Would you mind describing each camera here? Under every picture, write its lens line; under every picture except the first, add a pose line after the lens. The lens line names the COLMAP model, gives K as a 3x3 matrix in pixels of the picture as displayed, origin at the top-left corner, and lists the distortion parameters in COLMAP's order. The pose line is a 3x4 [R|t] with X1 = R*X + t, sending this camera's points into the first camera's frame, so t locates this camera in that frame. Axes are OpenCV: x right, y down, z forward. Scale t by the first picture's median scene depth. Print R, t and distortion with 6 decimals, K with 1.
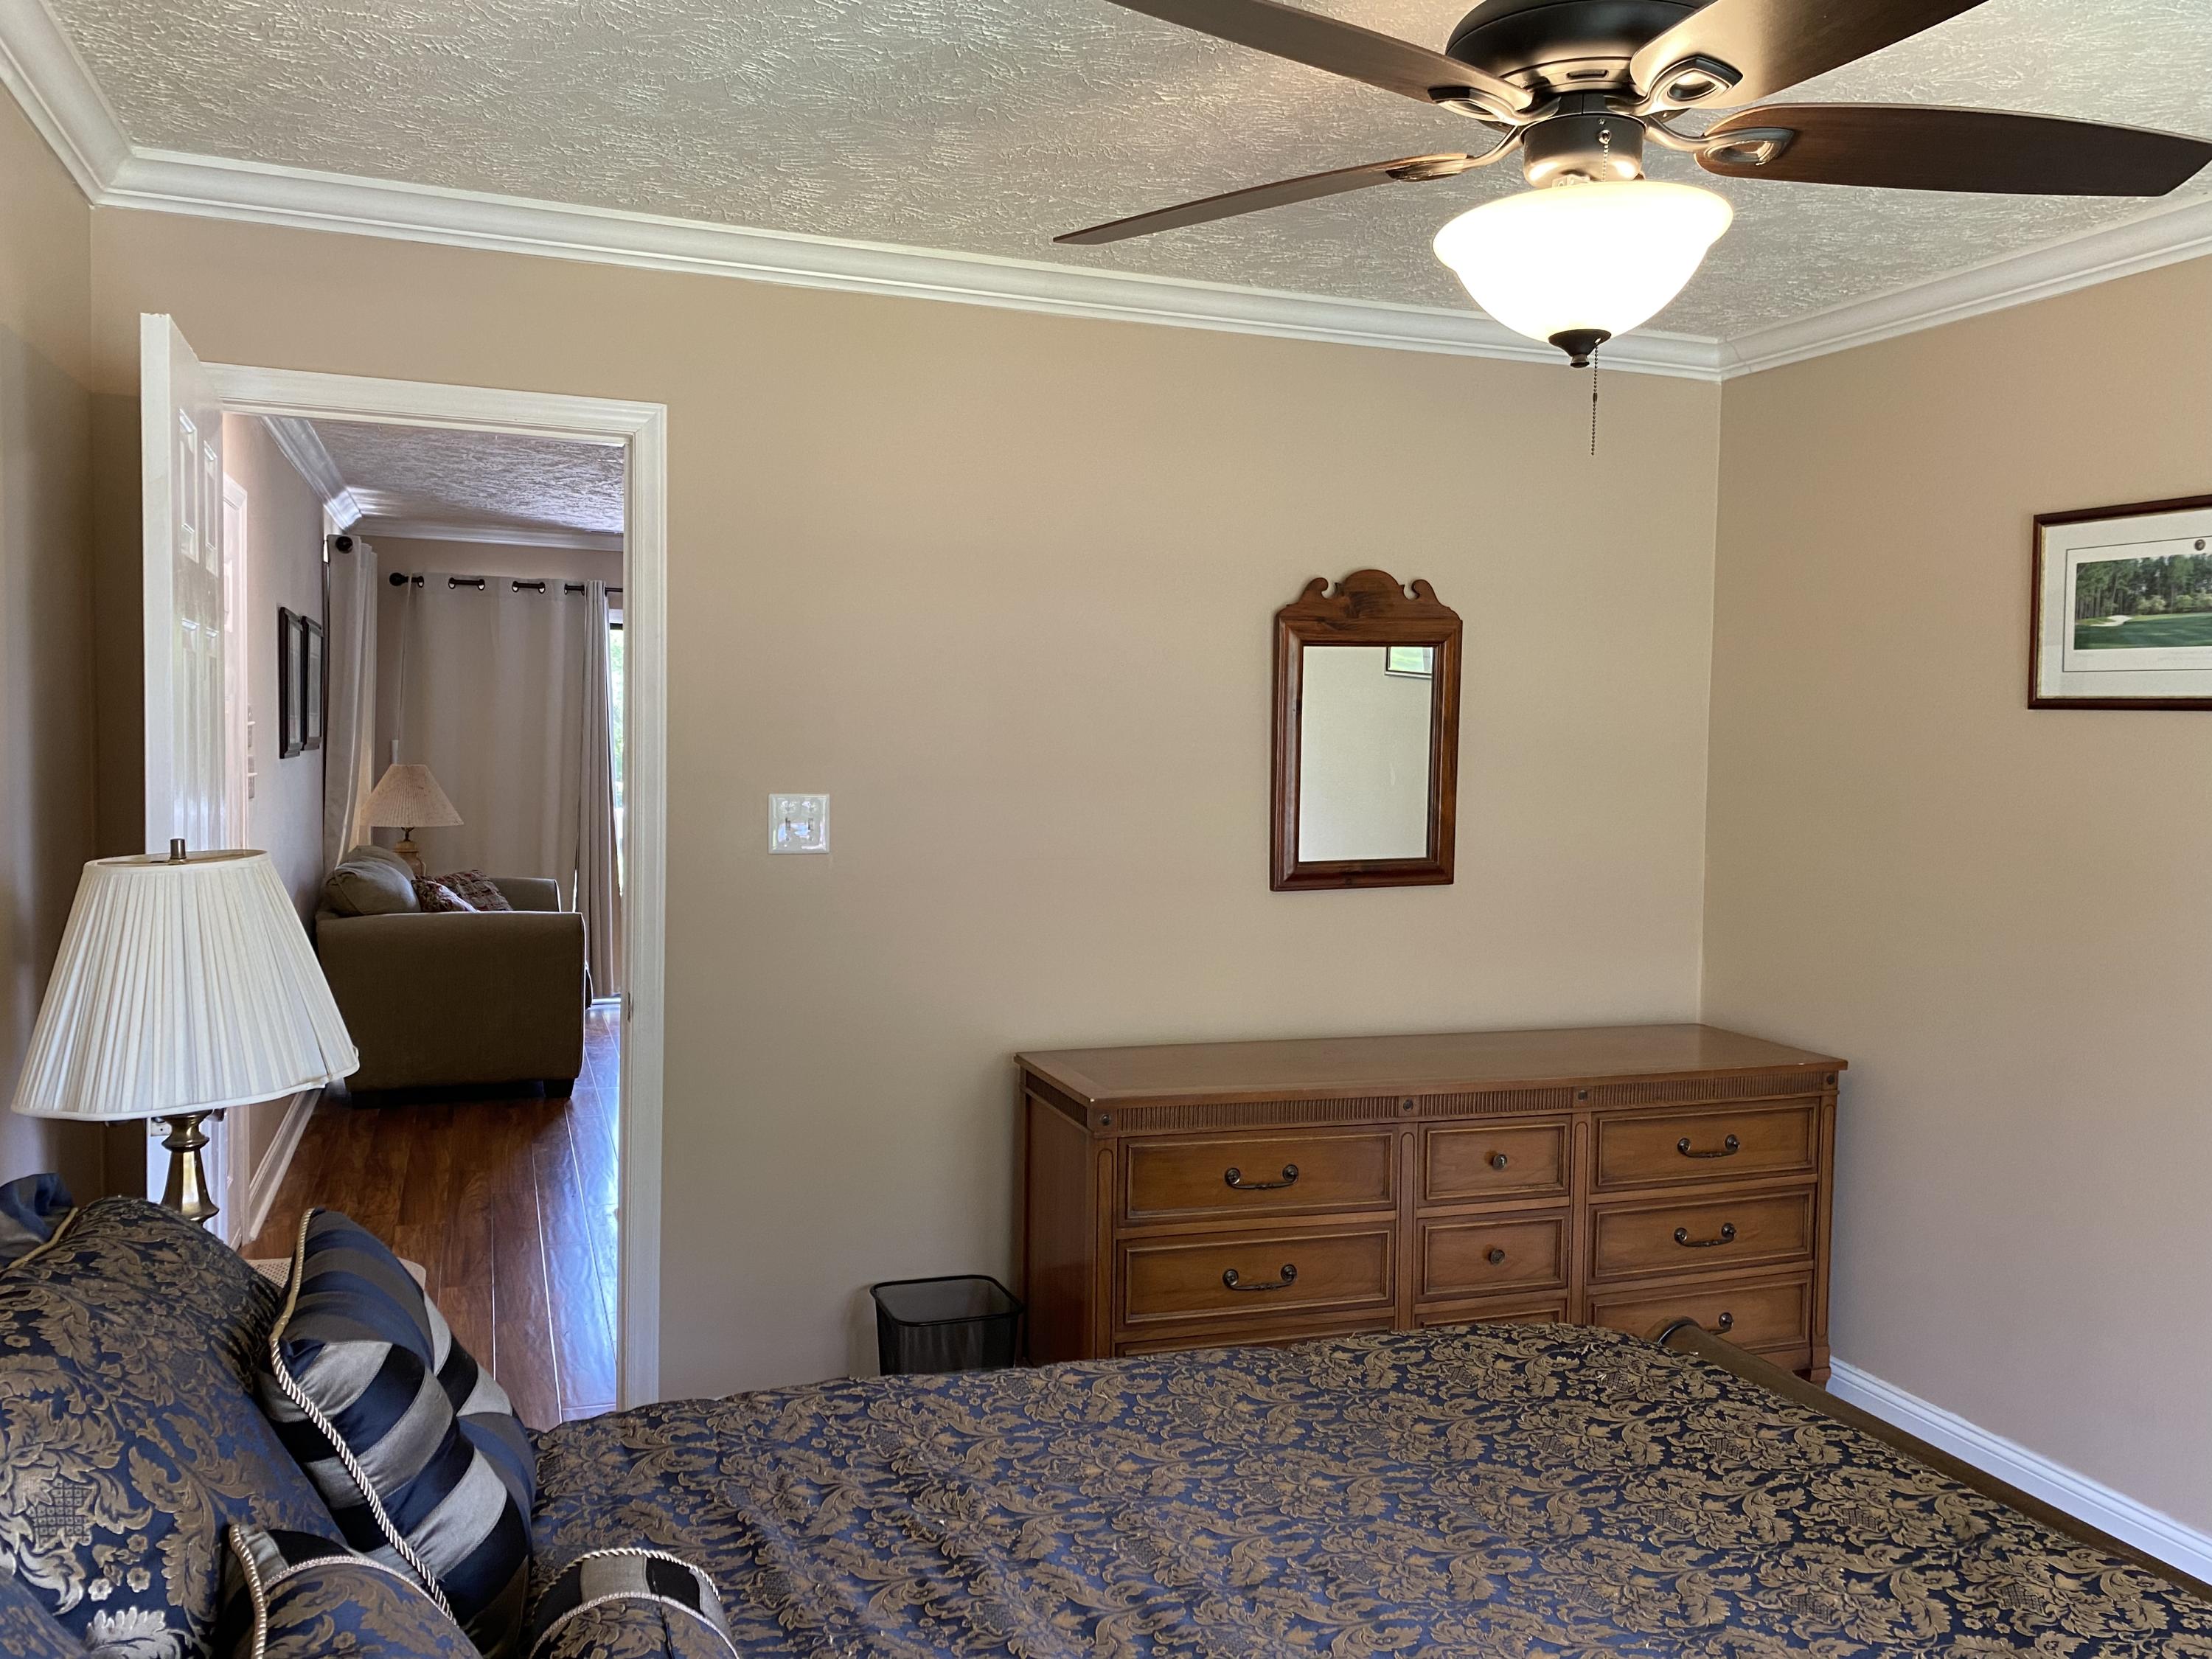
lens RADIAL K [[1680.4, 0, 1091.7], [0, 1680.4, 809.3], [0, 0, 1]] dist [0.069025, -0.069003]
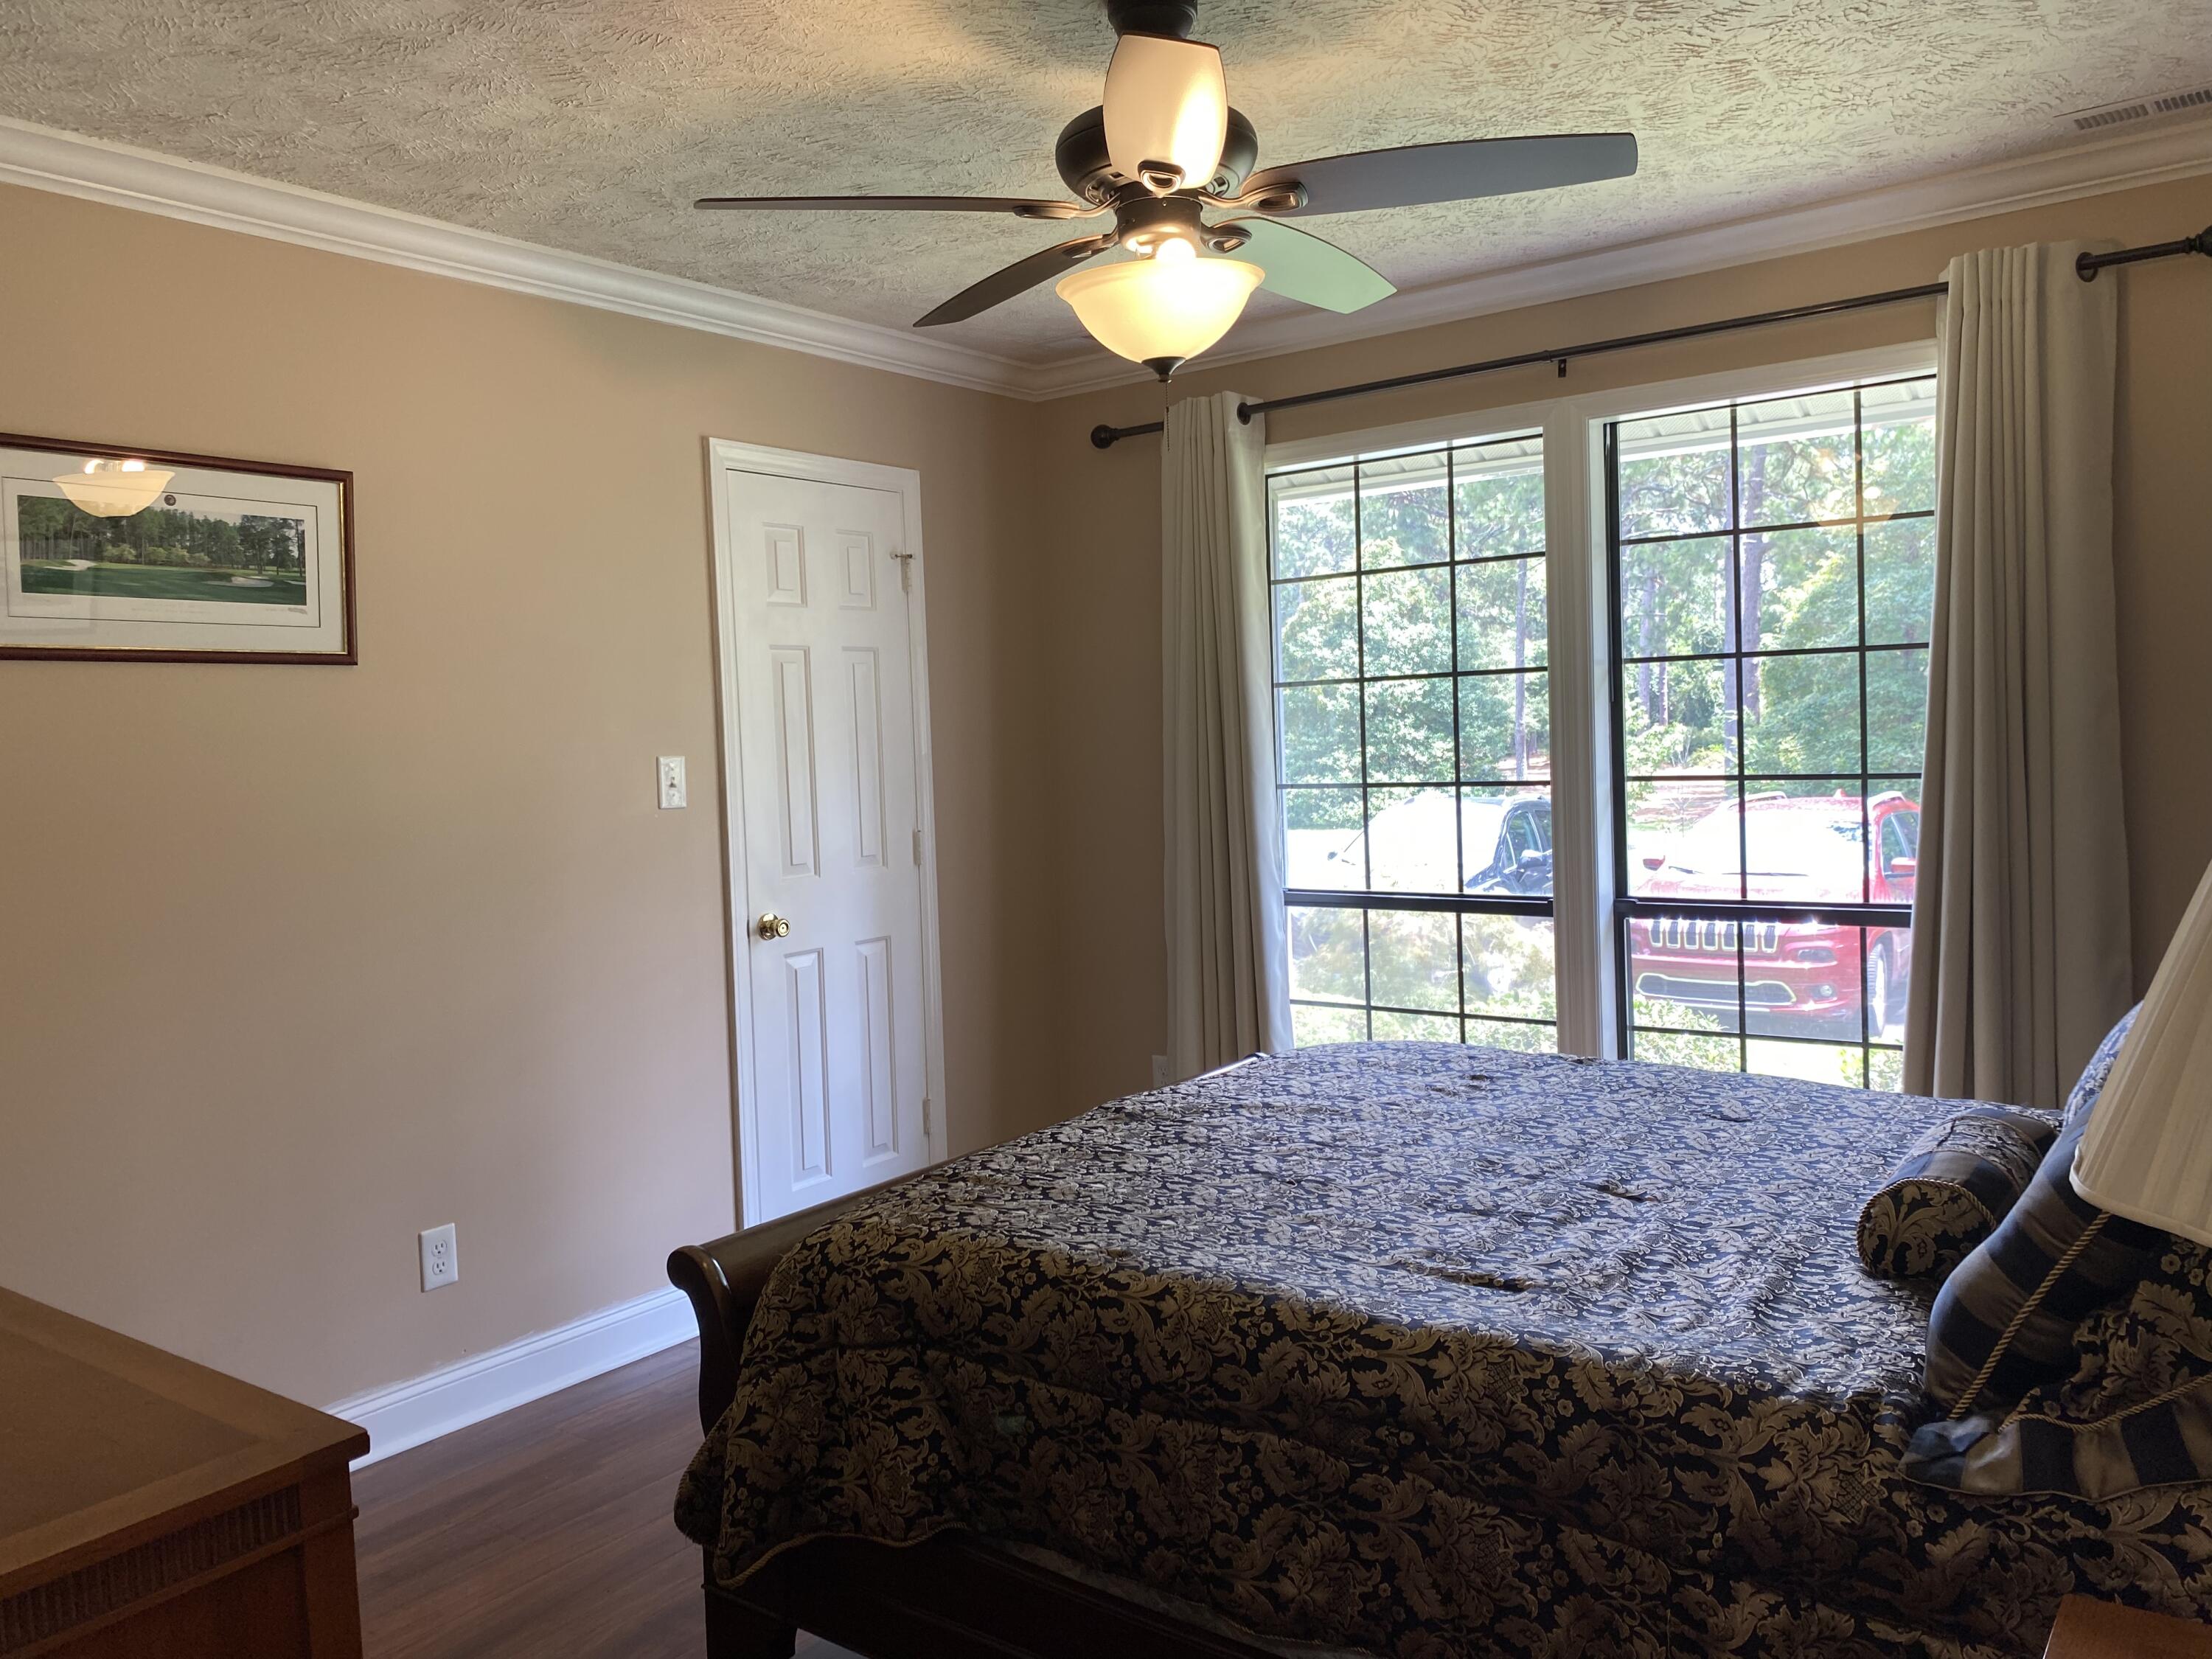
lens RADIAL K [[1680.4, 0, 1091.7], [0, 1680.4, 809.3], [0, 0, 1]] dist [0.069025, -0.069003]
pose [[-0.543119, -0.041539, 0.838627, -0.498207], [0.067333, 0.993404, 0.092812, -0.027873], [-0.836951, 0.106875, -0.536740, 1.072962]]
